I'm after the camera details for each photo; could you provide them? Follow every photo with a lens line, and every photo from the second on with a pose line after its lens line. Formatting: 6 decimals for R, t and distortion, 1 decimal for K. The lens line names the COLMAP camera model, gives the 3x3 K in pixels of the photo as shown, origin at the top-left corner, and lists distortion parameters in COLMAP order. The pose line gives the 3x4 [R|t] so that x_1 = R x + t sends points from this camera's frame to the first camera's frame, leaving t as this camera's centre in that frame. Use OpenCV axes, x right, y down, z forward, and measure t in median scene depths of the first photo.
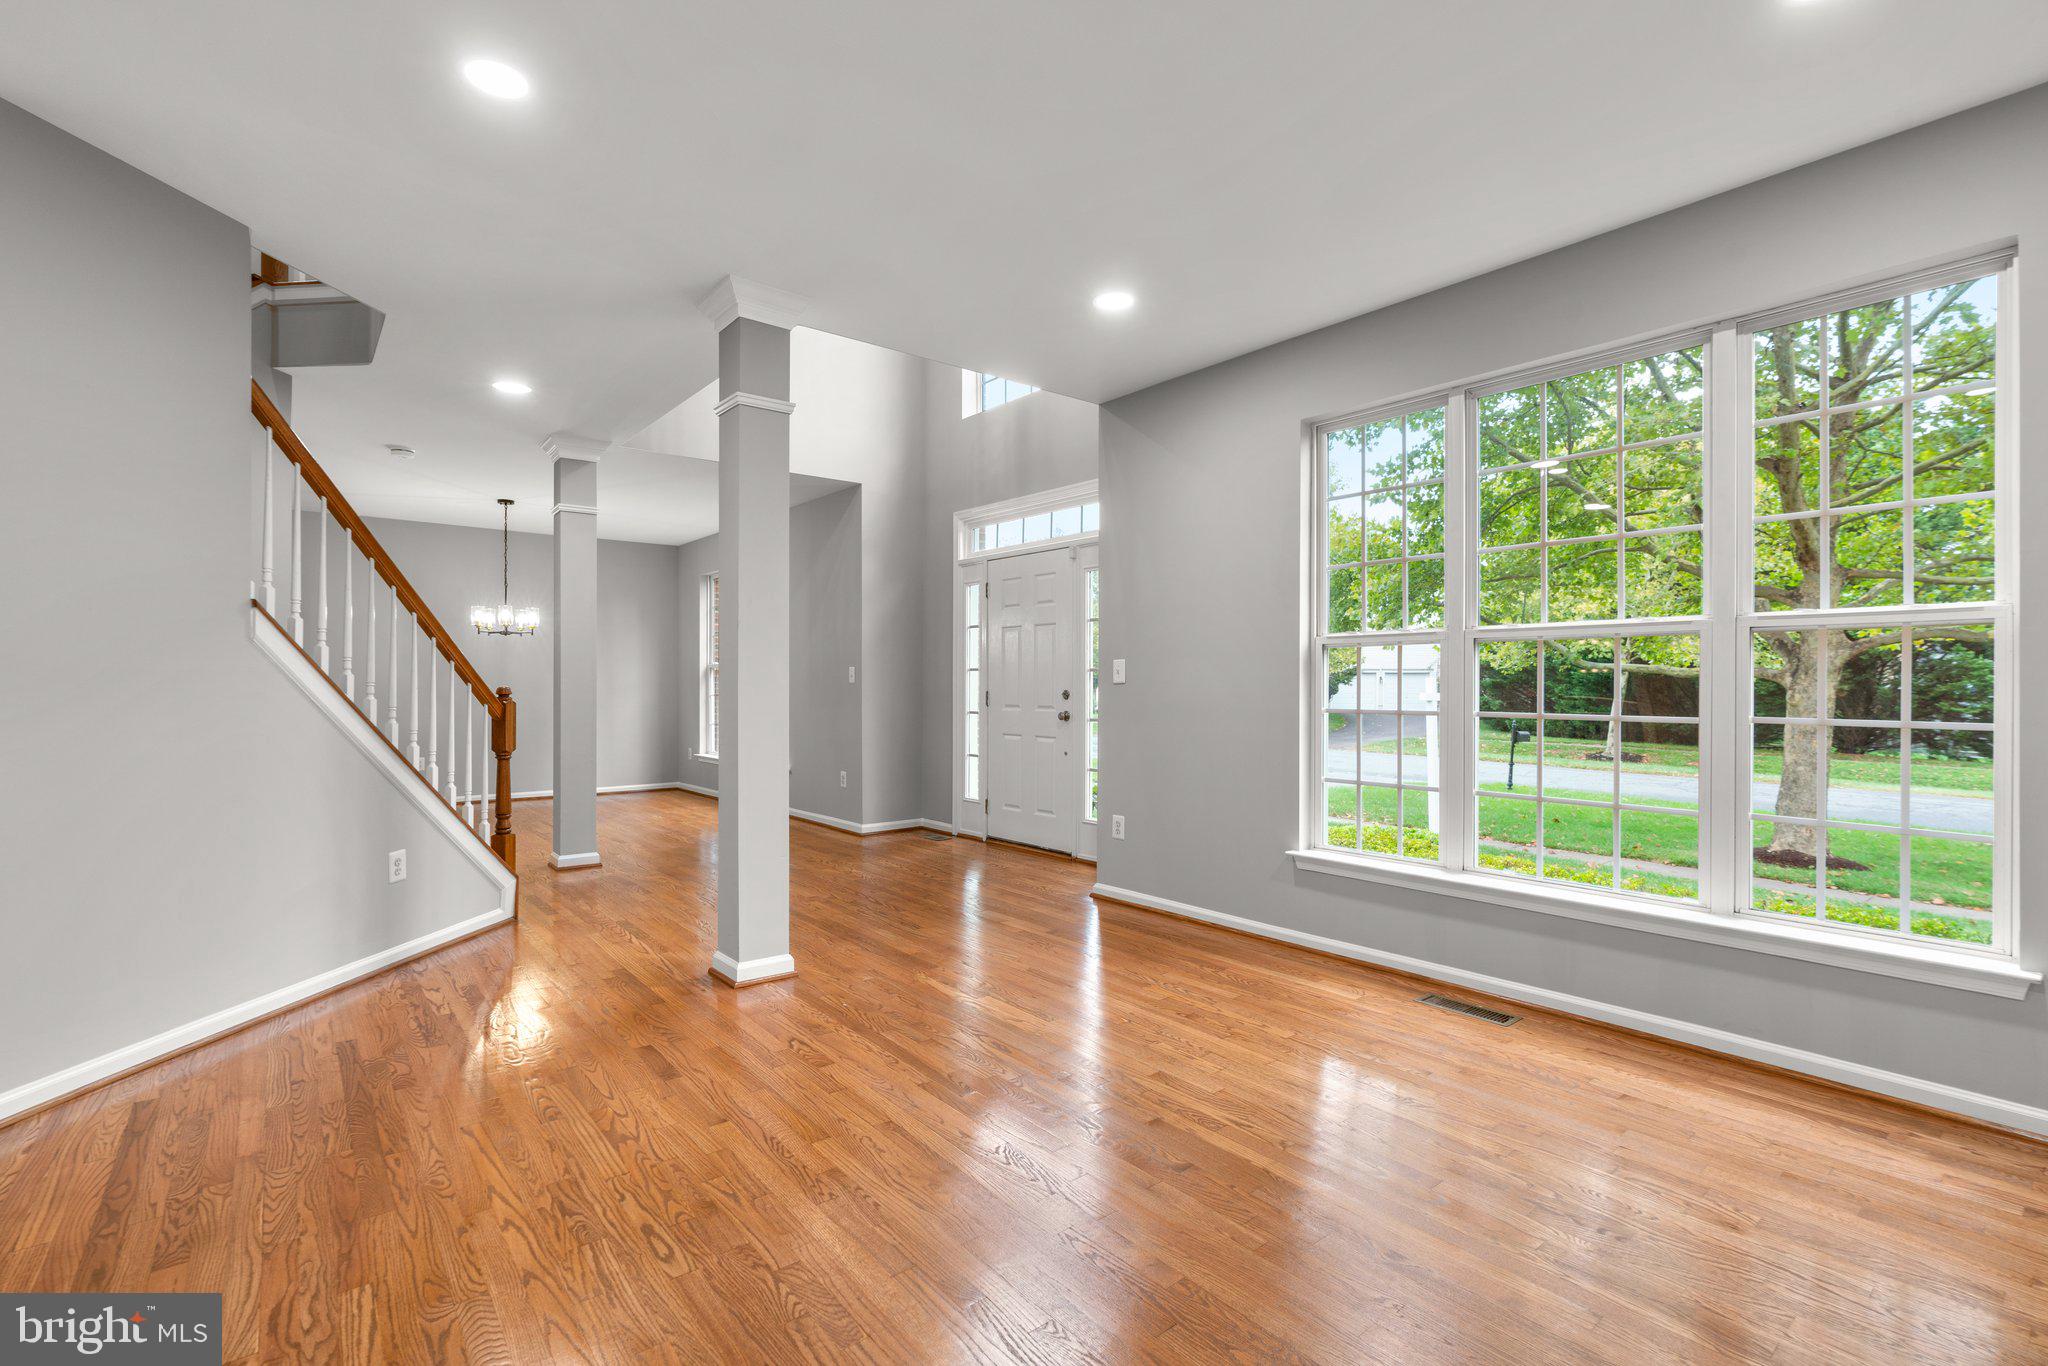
lens RADIAL K [[920.6, 0, 1001.6], [0, 920.6, 672.3], [0, 0, 1]] dist [-0.012562, 0.004997]
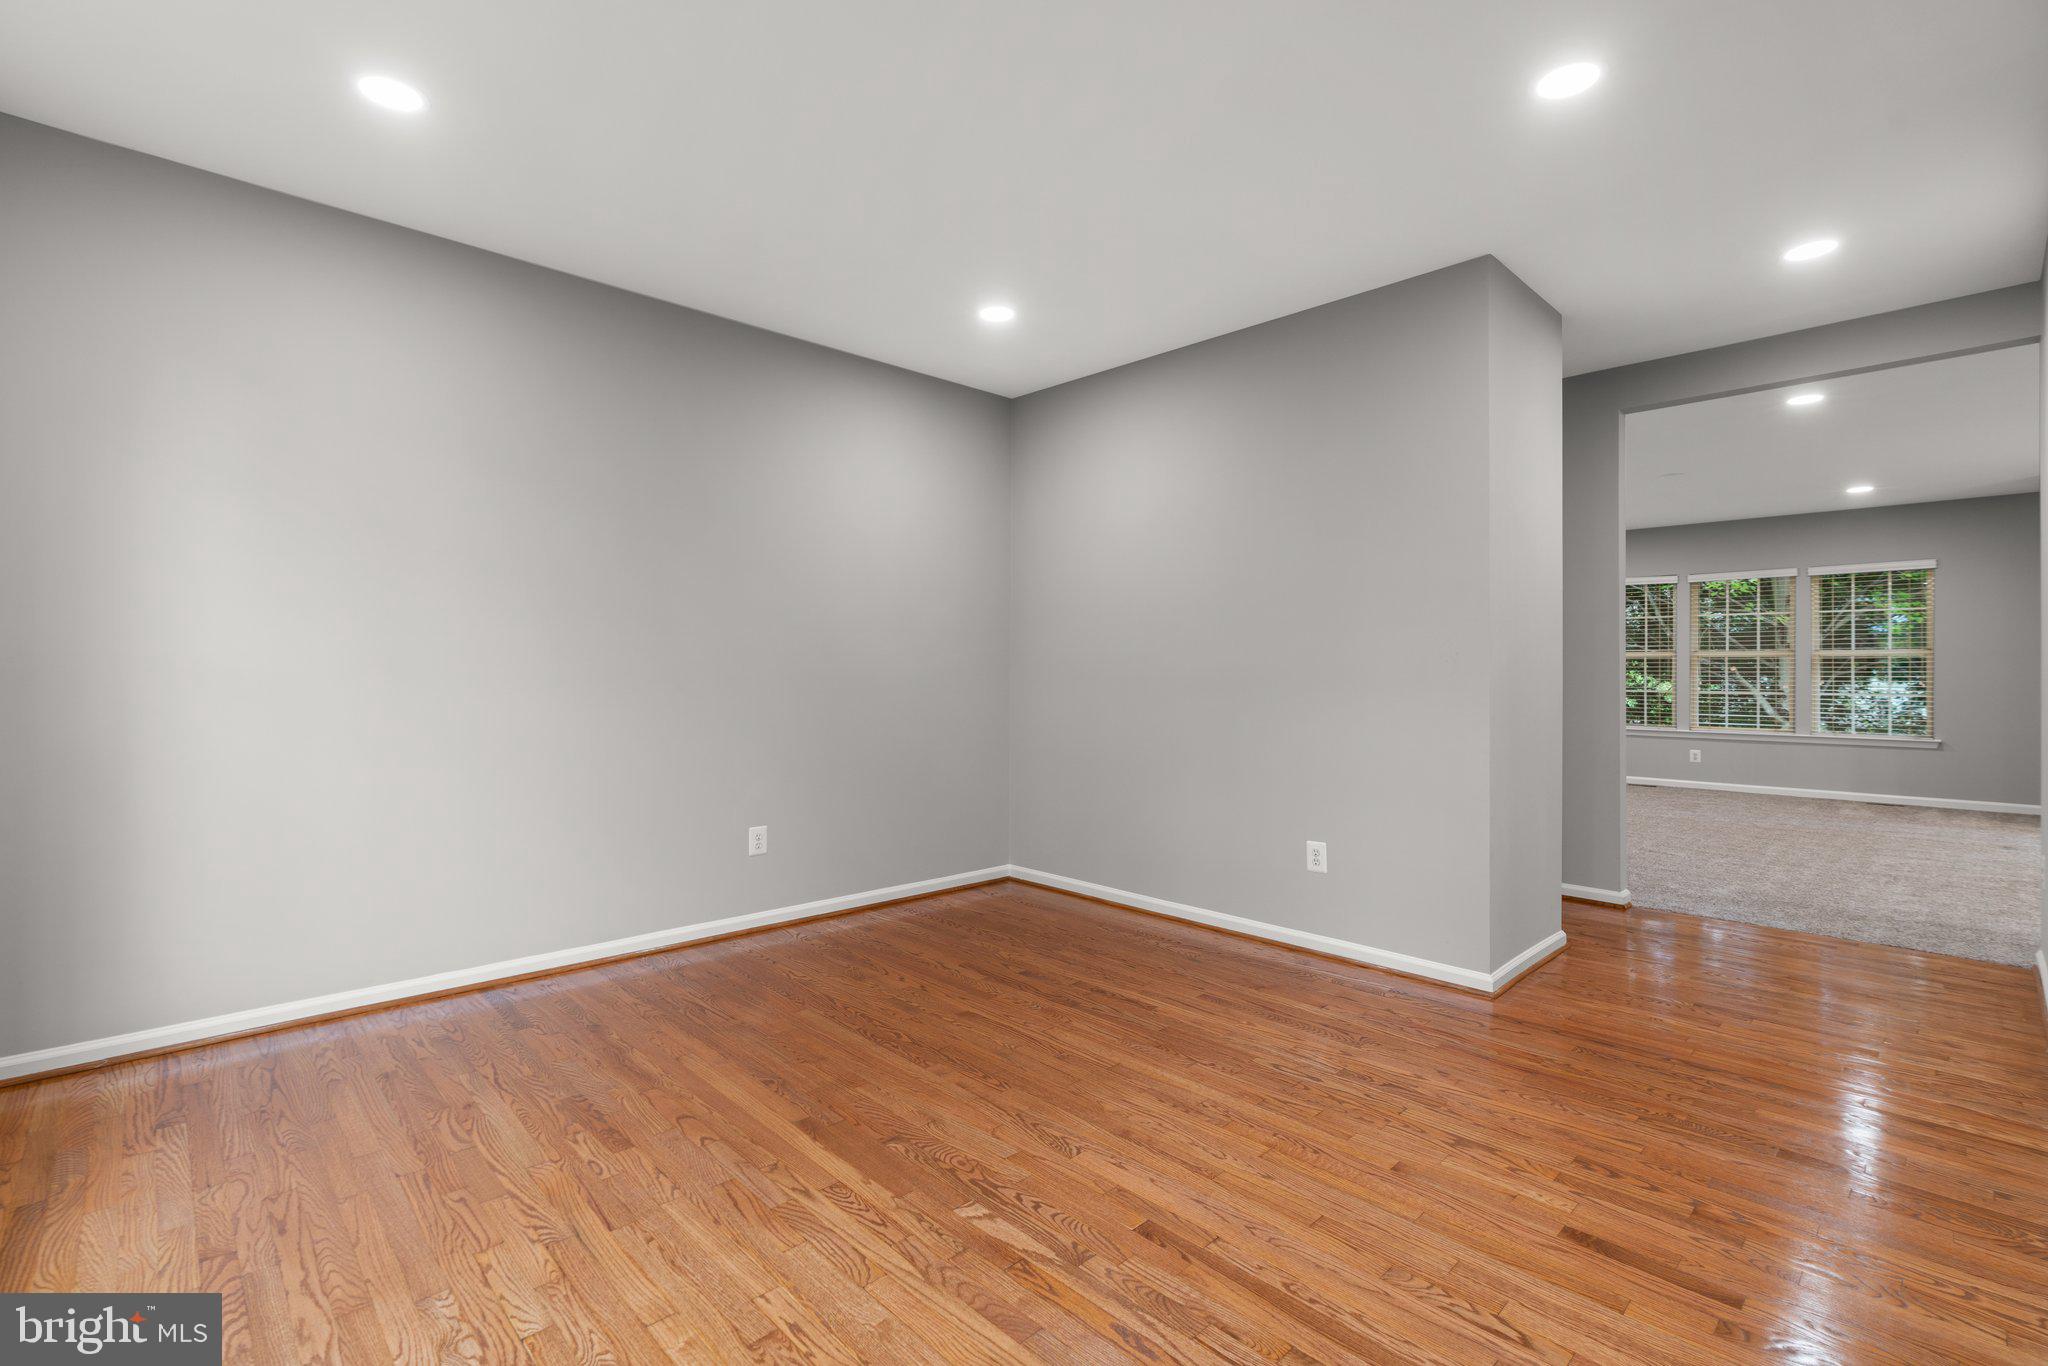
lens RADIAL K [[920.6, 0, 1016.3], [0, 920.6, 665.5], [0, 0, 1]] dist [-0.012562, 0.004997]
pose [[-0.995221, -0.008309, -0.097297, 0.131820], [-0.006155, 0.999730, -0.022418, 0.022741], [0.097457, -0.021712, -0.995003, 1.626162]]
